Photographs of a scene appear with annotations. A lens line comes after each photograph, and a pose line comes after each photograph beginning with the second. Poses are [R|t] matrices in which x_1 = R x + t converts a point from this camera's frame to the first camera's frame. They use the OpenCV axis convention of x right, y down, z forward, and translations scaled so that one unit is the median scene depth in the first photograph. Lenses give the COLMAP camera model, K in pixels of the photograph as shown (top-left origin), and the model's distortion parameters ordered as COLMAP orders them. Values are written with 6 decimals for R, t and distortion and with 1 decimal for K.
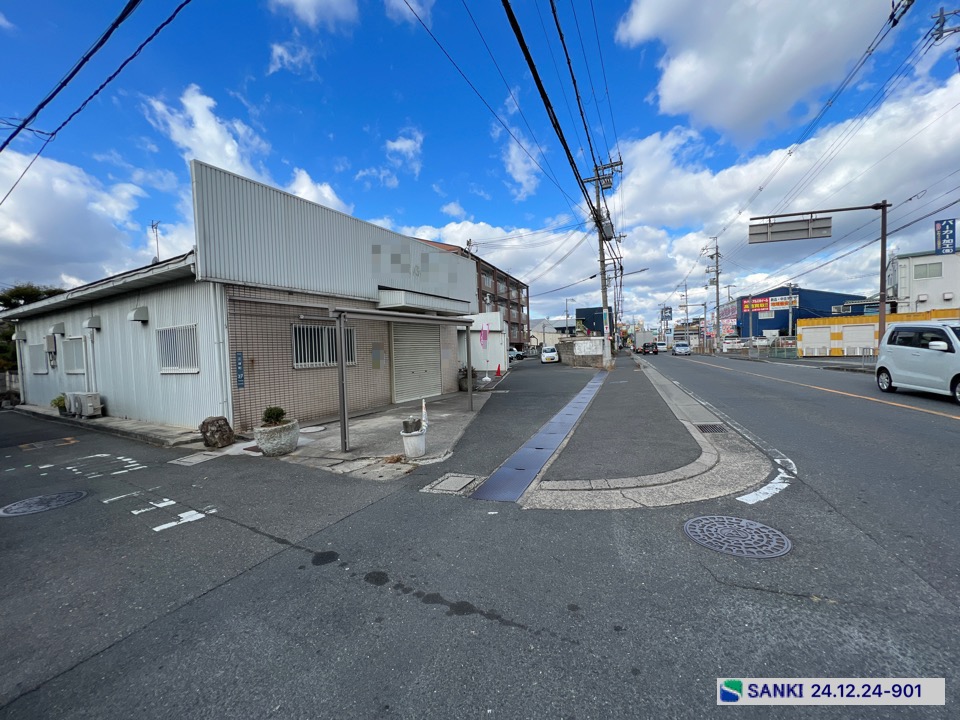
lens RADIAL K [[384.7, 0, 481.7], [0, 384.7, 362.2], [0, 0, 1]] dist [-0.005009, 0.000270]
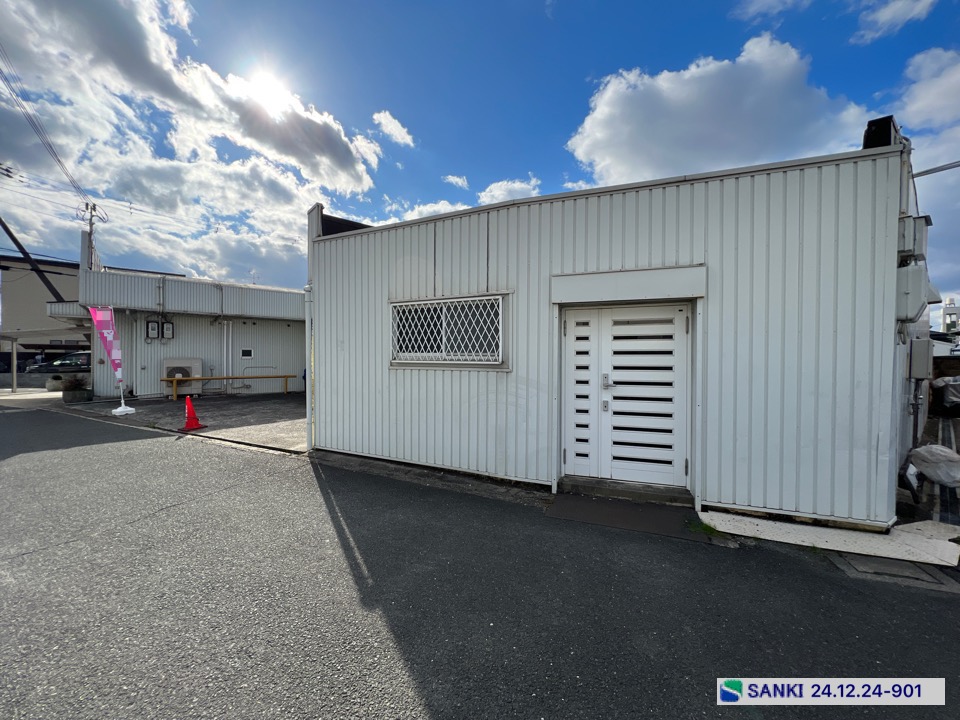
lens RADIAL K [[384.7, 0, 481.7], [0, 384.7, 362.2], [0, 0, 1]] dist [-0.005009, 0.000270]
pose [[-0.330646, 0.037475, -0.943010, 0.592367], [-0.027343, 0.998411, 0.049264, -0.107539], [0.943359, 0.042073, -0.329096, 2.790943]]
